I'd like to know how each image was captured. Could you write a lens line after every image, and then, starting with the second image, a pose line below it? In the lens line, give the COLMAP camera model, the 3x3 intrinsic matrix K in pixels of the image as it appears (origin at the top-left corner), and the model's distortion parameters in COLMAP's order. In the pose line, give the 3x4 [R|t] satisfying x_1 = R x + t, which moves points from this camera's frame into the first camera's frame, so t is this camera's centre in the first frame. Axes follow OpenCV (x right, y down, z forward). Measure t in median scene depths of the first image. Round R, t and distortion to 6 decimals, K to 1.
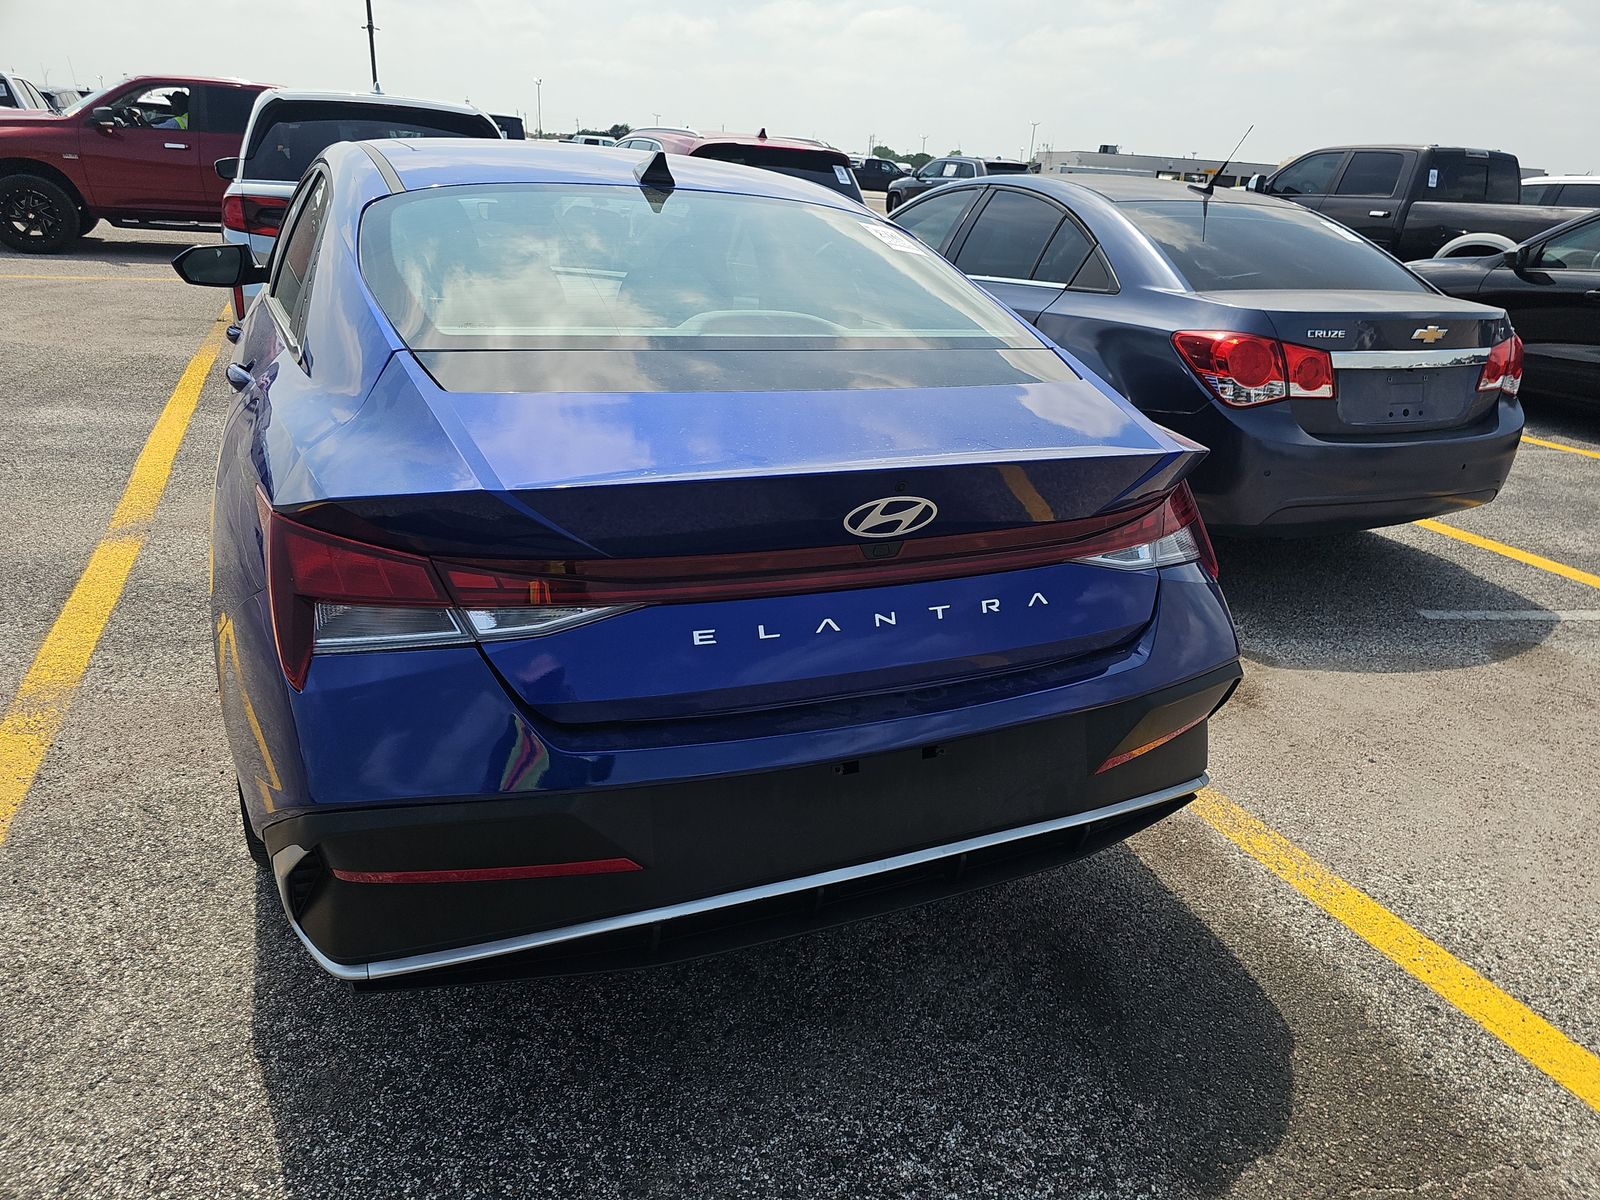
lens RADIAL K [[1020.1, 0, 793.3], [0, 1020.1, 584.5], [0, 0, 1]] dist [0.037472, -0.042473]
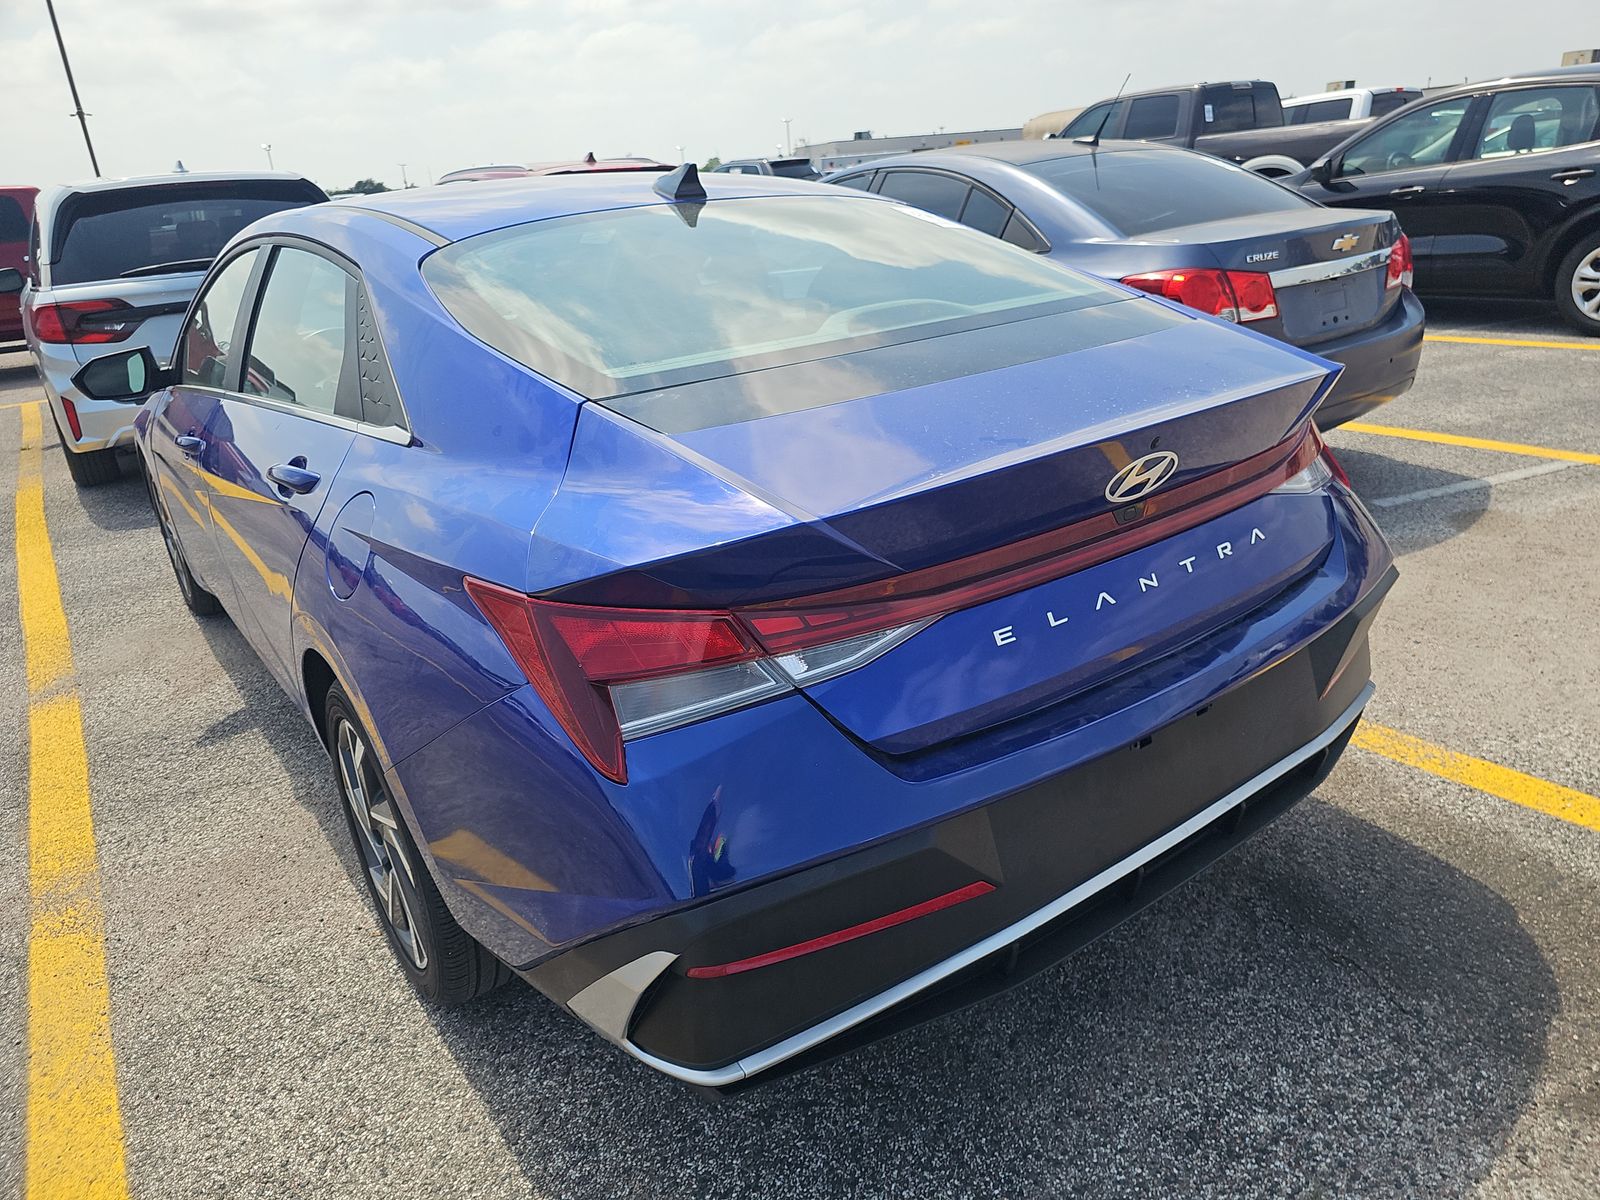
lens RADIAL K [[1027.9, 0, 800.0], [0, 1027.9, 600.0], [0, 0, 1]] dist [0.024419, -0.028418]
pose [[0.968081, -0.203460, 0.146365, -0.299236], [0.203363, 0.978976, 0.015781, -0.025711], [-0.146499, 0.014488, 0.989105, 0.060153]]
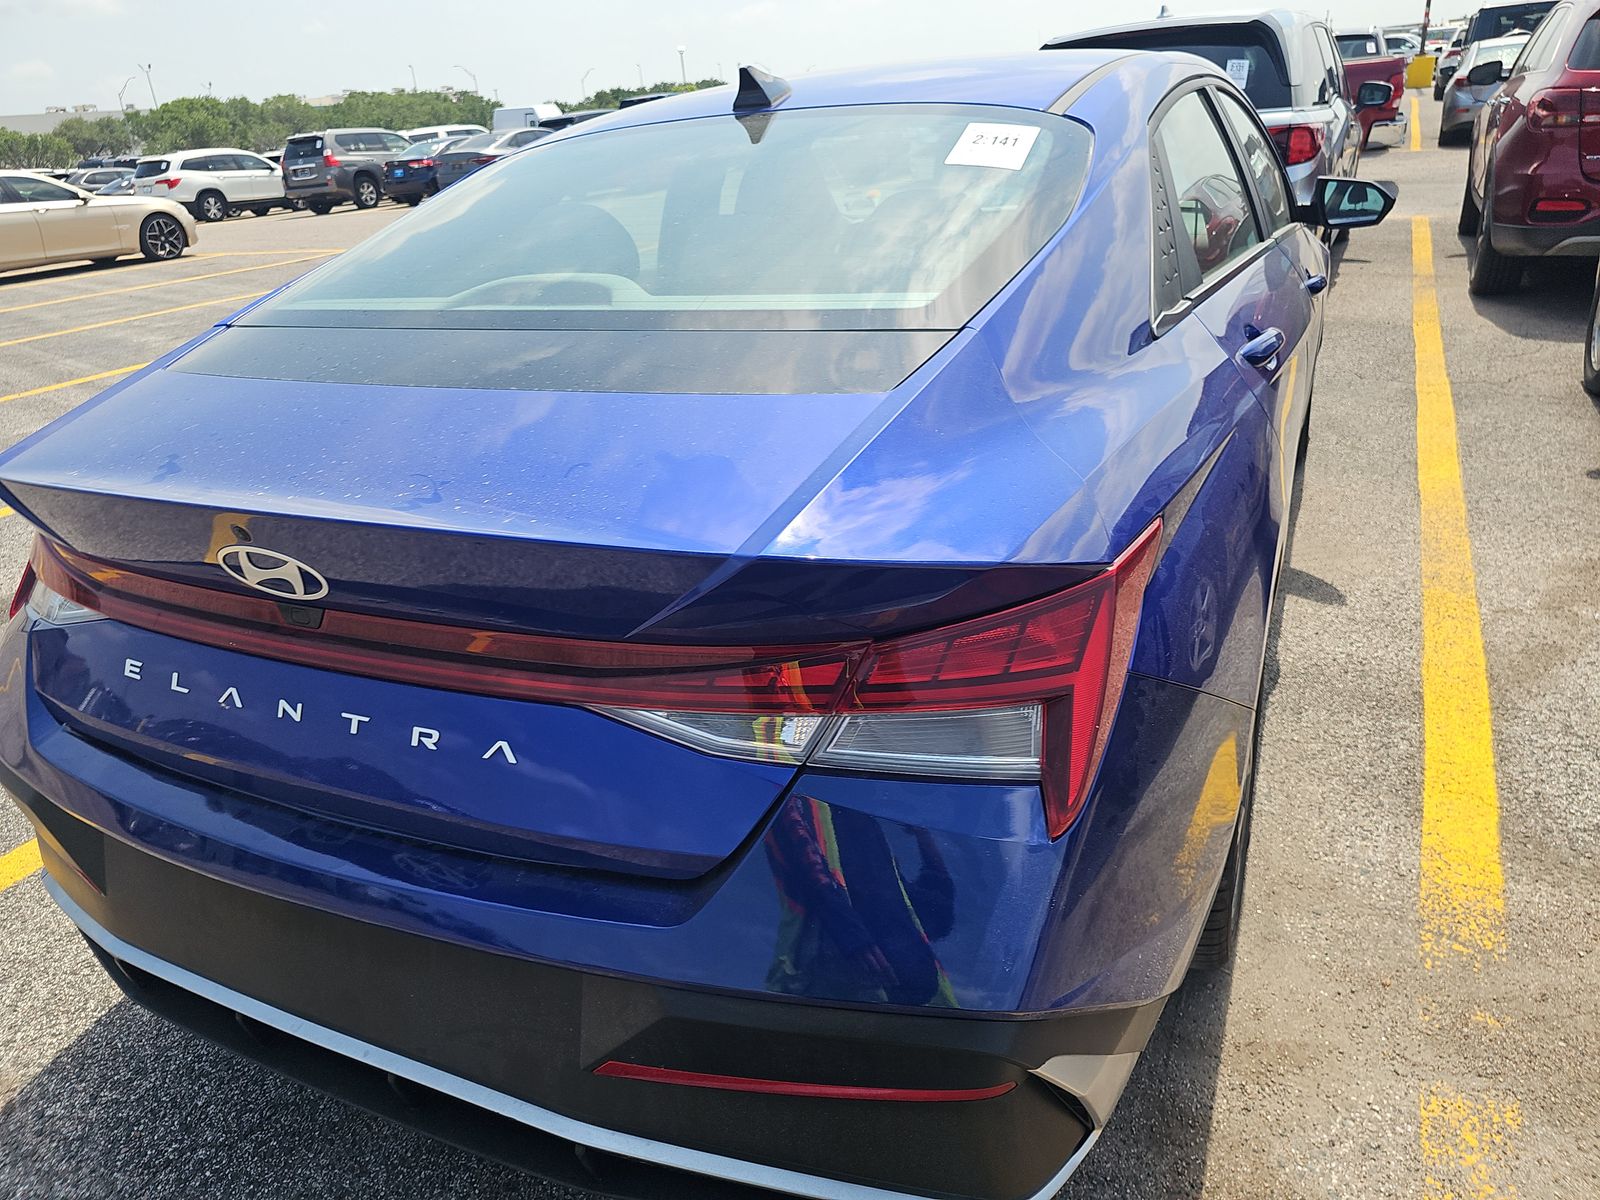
lens RADIAL K [[1027.9, 0, 800.0], [0, 1027.9, 600.0], [0, 0, 1]] dist [0.024419, -0.028418]
pose [[0.646534, 0.200398, -0.736094, 0.664826], [-0.159481, 0.979067, 0.126470, -0.151237], [0.746029, 0.035626, 0.664959, 0.615646]]
